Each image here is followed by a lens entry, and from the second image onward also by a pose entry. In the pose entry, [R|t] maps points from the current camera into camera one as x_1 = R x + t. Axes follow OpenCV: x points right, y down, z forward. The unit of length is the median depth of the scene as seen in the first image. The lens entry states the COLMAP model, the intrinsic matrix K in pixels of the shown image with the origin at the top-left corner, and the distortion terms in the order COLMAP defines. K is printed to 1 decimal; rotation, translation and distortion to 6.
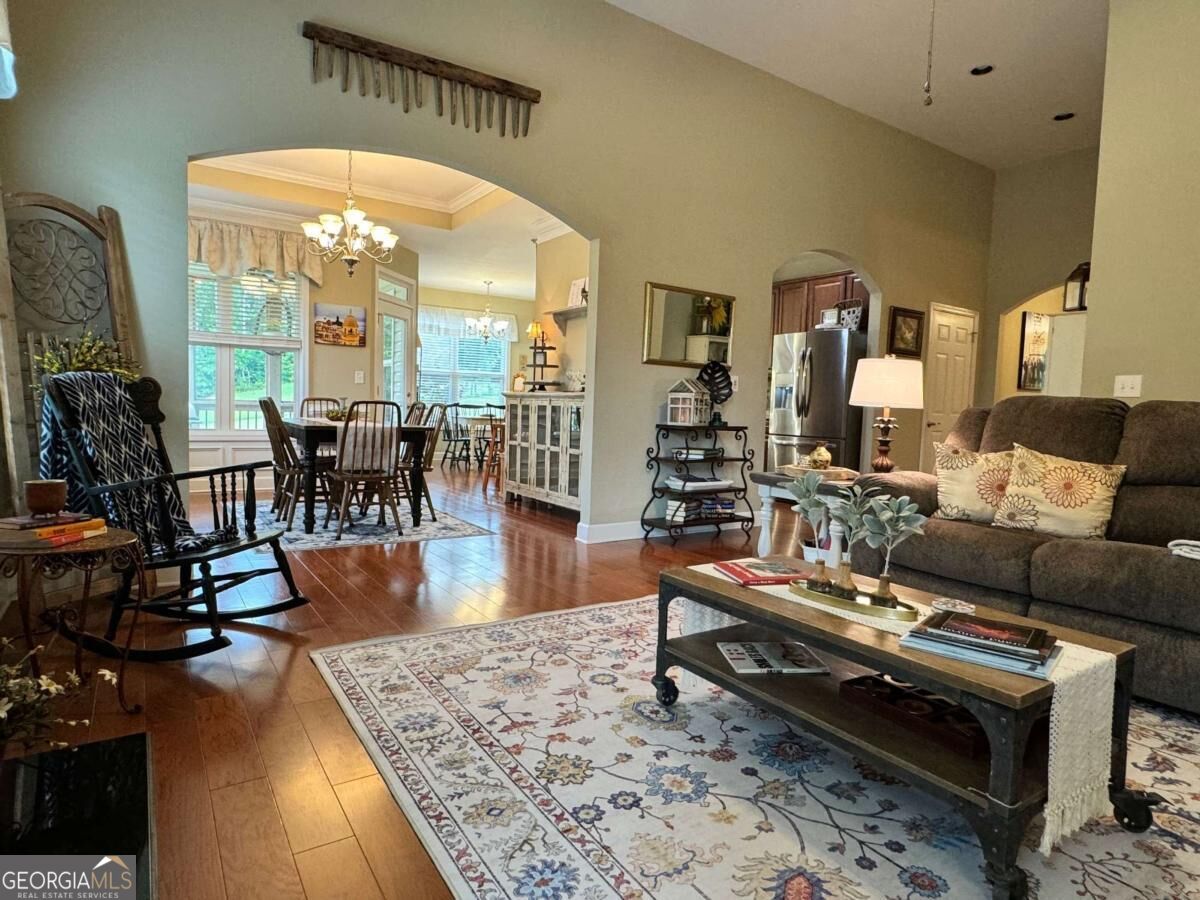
lens RADIAL K [[679.8, 0, 598.4], [0, 679.8, 453.4], [0, 0, 1]] dist [-0.002188, 0.001092]
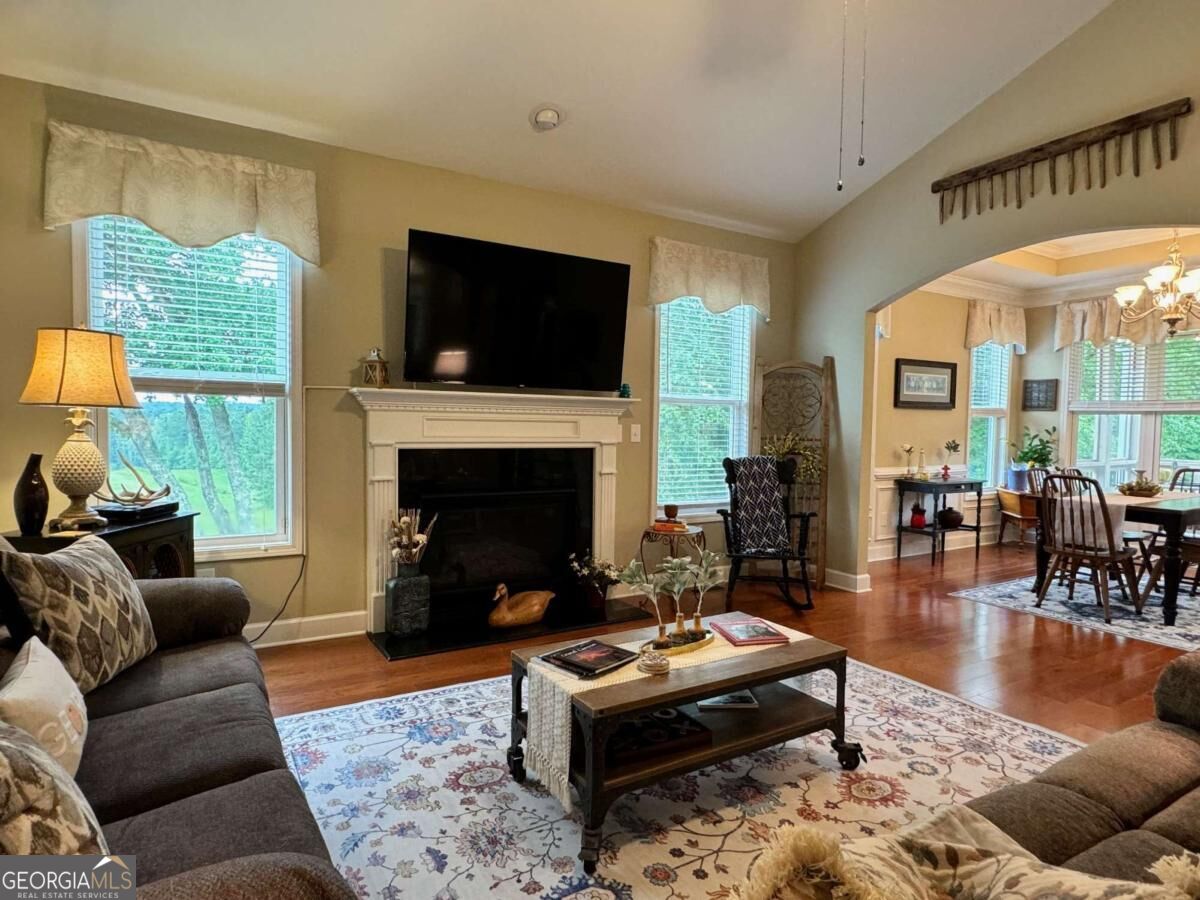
lens RADIAL K [[679.8, 0, 595.1], [0, 679.8, 453.8], [0, 0, 1]] dist [-0.002188, 0.001092]
pose [[-0.044963, 0.010438, -0.998934, 1.174322], [-0.085761, 0.996214, 0.014270, -0.109148], [0.995301, 0.086312, -0.043898, 0.600400]]
